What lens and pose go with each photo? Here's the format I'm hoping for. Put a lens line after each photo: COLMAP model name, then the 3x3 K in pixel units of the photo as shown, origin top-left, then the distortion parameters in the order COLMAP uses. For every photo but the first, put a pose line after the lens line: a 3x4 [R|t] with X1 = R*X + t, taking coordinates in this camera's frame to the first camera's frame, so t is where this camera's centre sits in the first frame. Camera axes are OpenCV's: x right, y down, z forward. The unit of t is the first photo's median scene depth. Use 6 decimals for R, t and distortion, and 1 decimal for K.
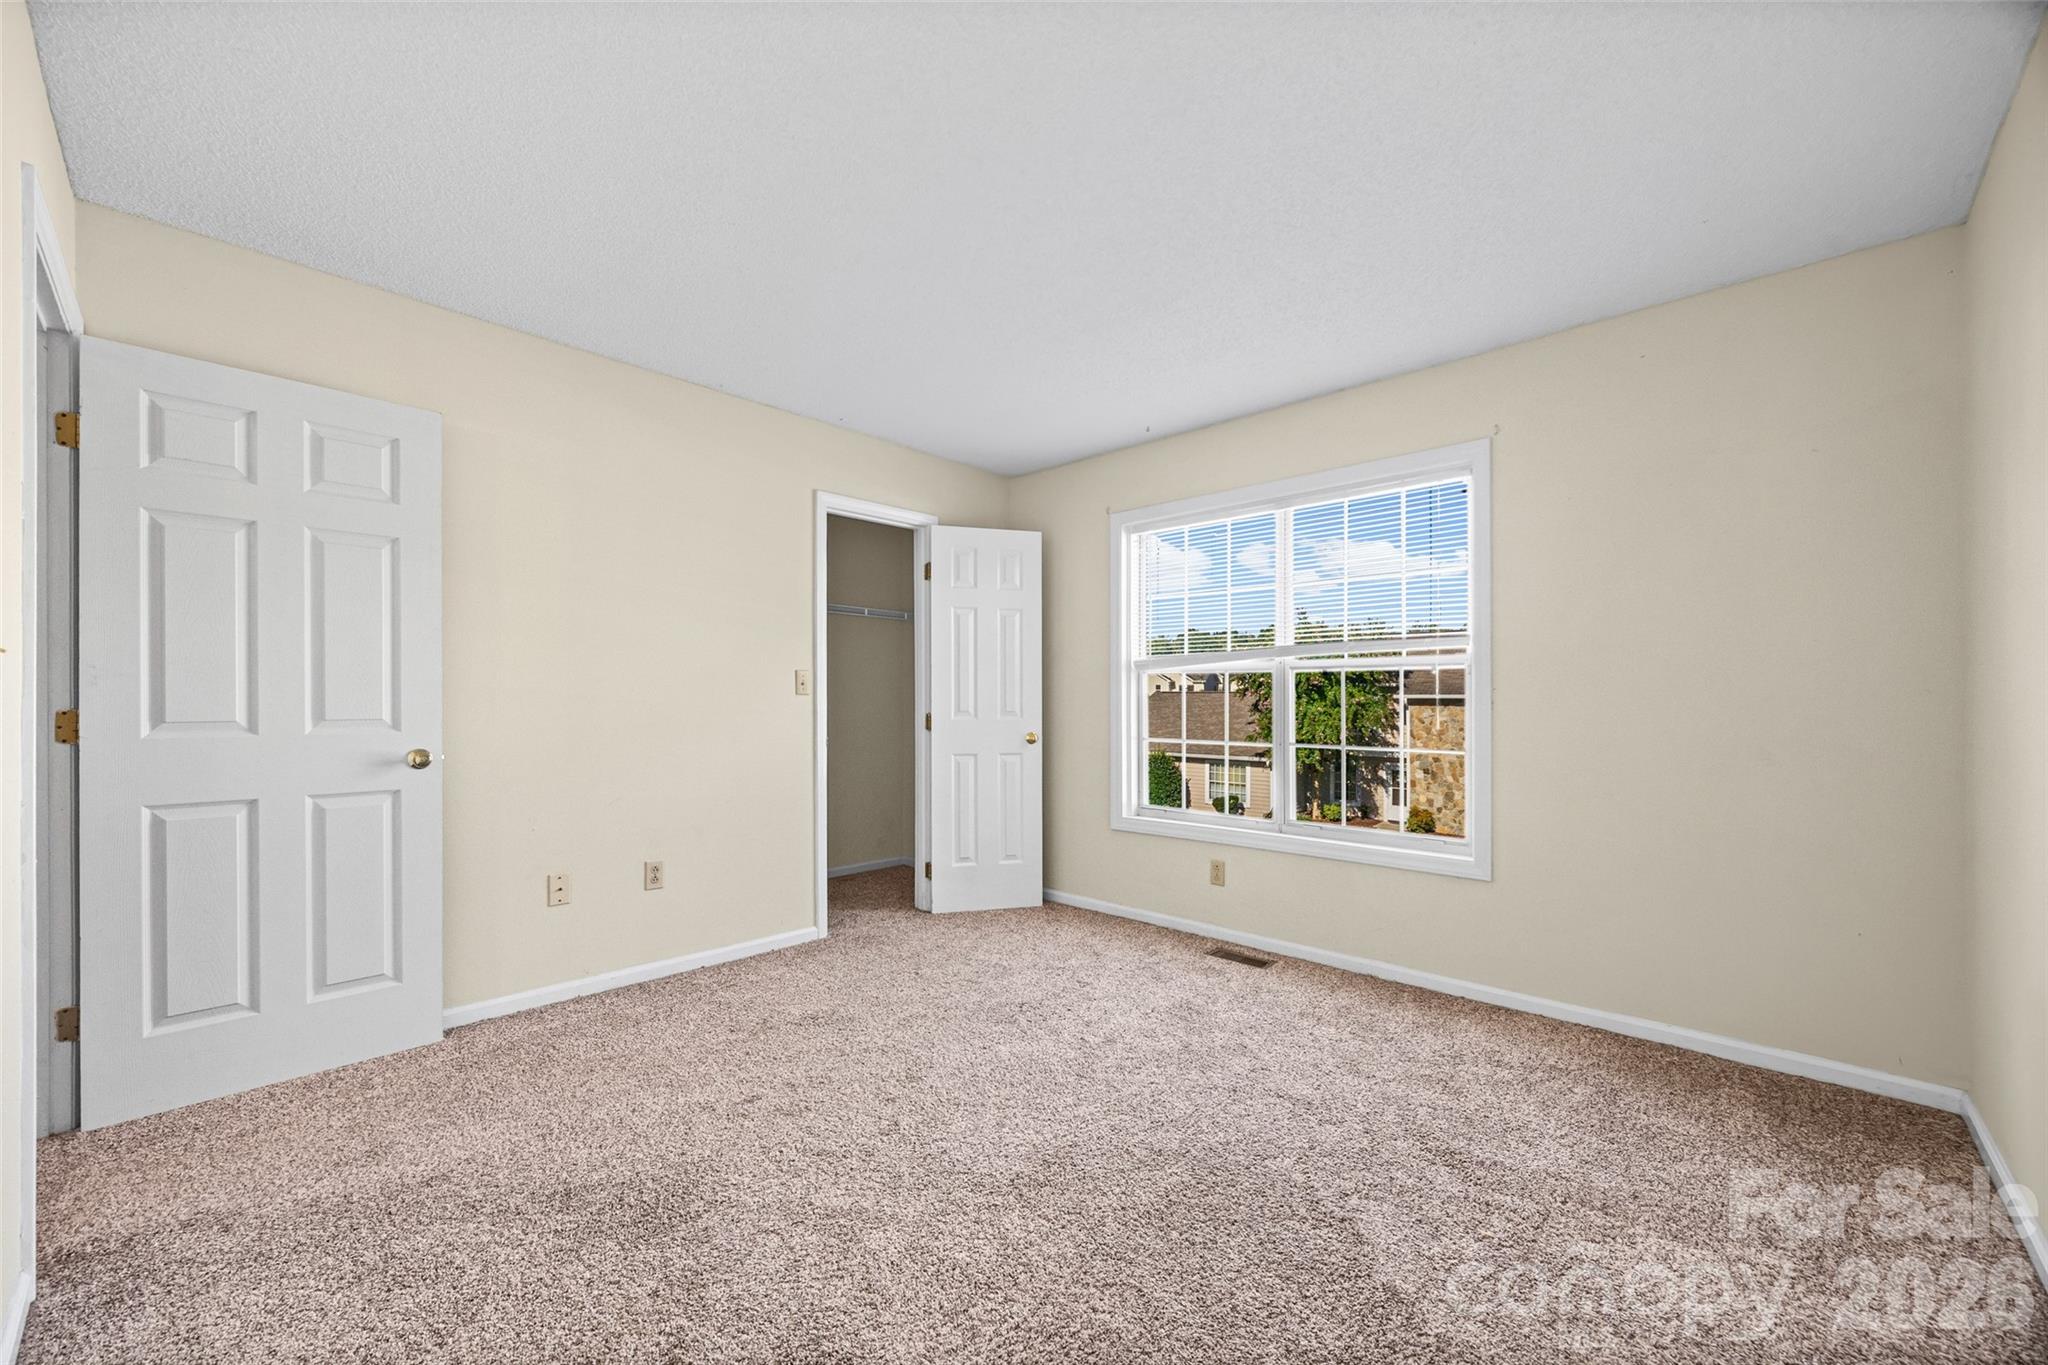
lens RADIAL K [[788.8, 0, 1021.8], [0, 788.8, 689.3], [0, 0, 1]] dist [-0.001595, -0.000636]
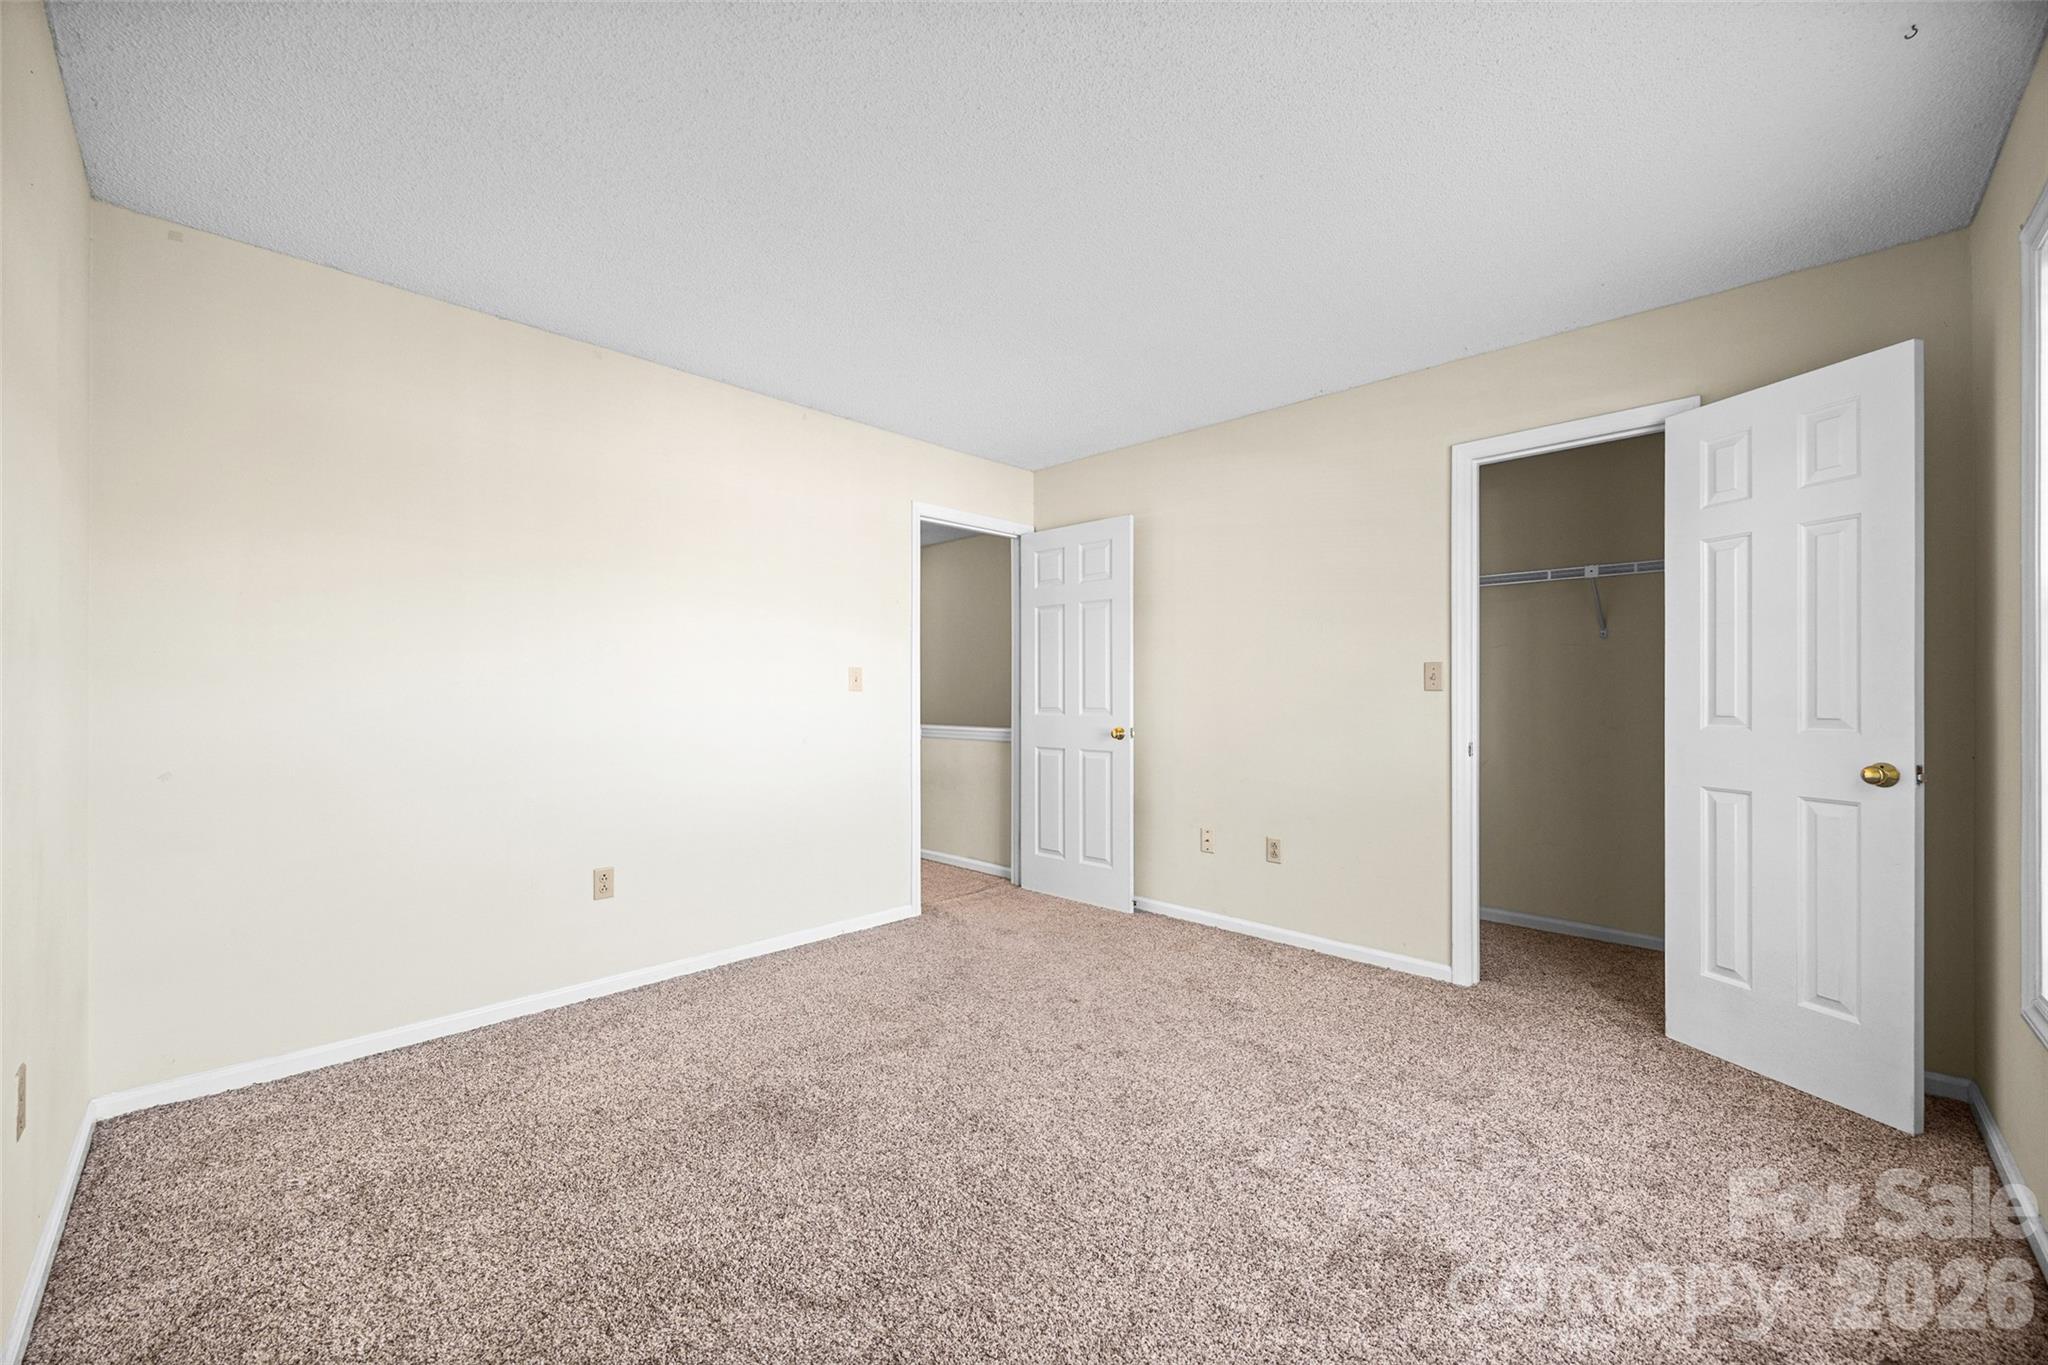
lens RADIAL K [[788.8, 0, 1040.4], [0, 788.8, 700.2], [0, 0, 1]] dist [-0.001595, -0.000636]
pose [[0.000844, -0.004298, -0.999990, 0.642381], [0.008166, 0.999957, -0.004291, 0.019360], [0.999966, -0.008162, 0.000879, 0.630925]]
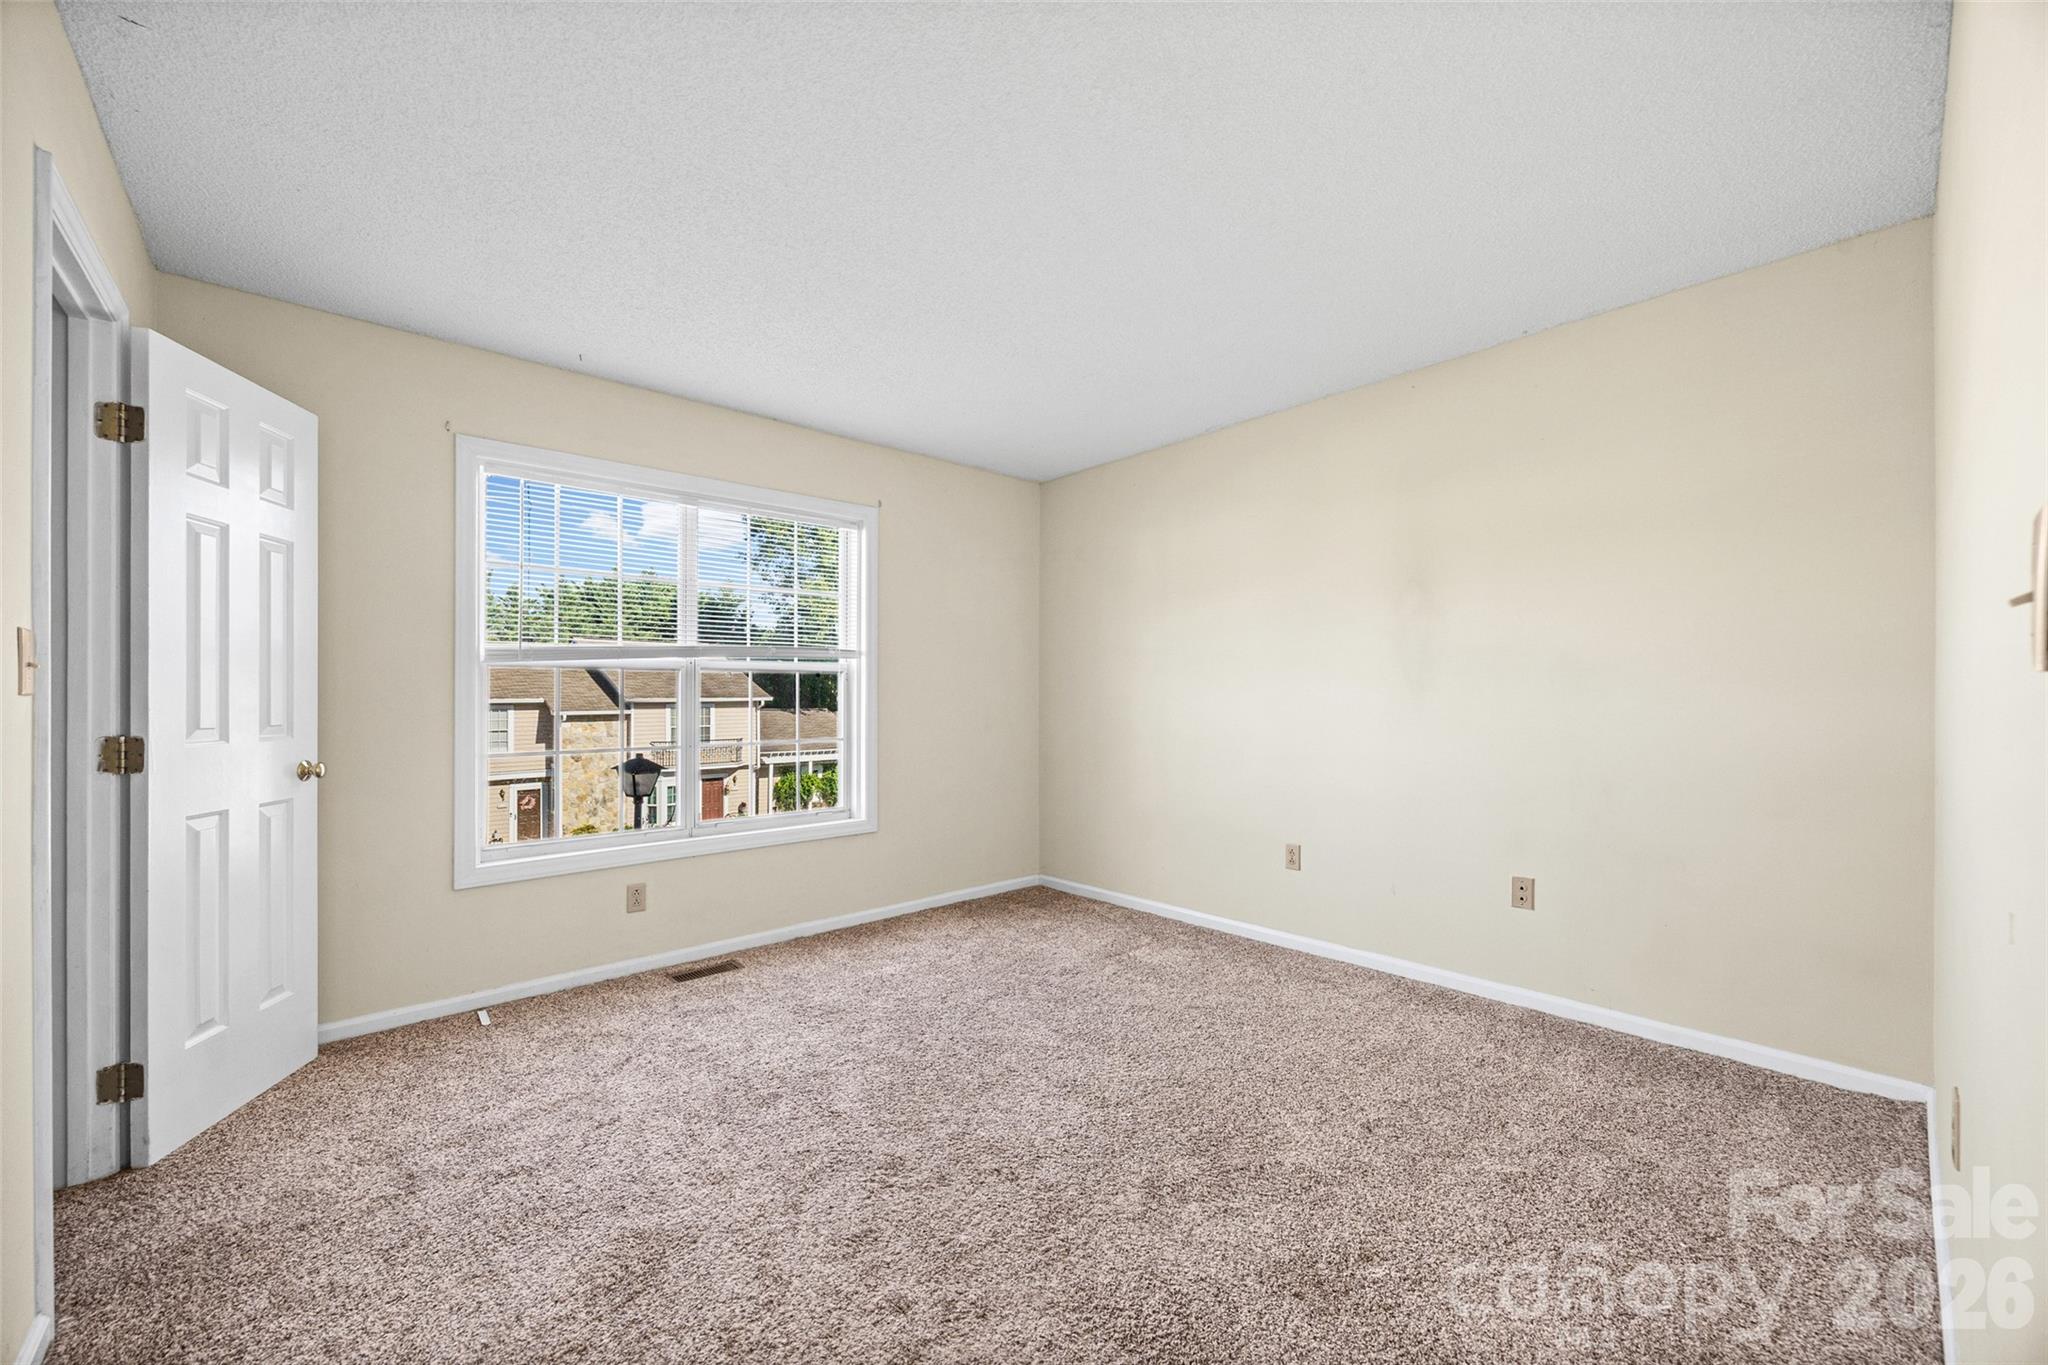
lens RADIAL K [[788.8, 0, 1007.2], [0, 788.8, 694.4], [0, 0, 1]] dist [-0.001595, -0.000636]
pose [[0.089339, 0.003778, 0.995994, -0.663161], [-0.004845, 0.999983, -0.003358, 0.007776], [-0.995990, -0.004525, 0.089355, 0.573893]]
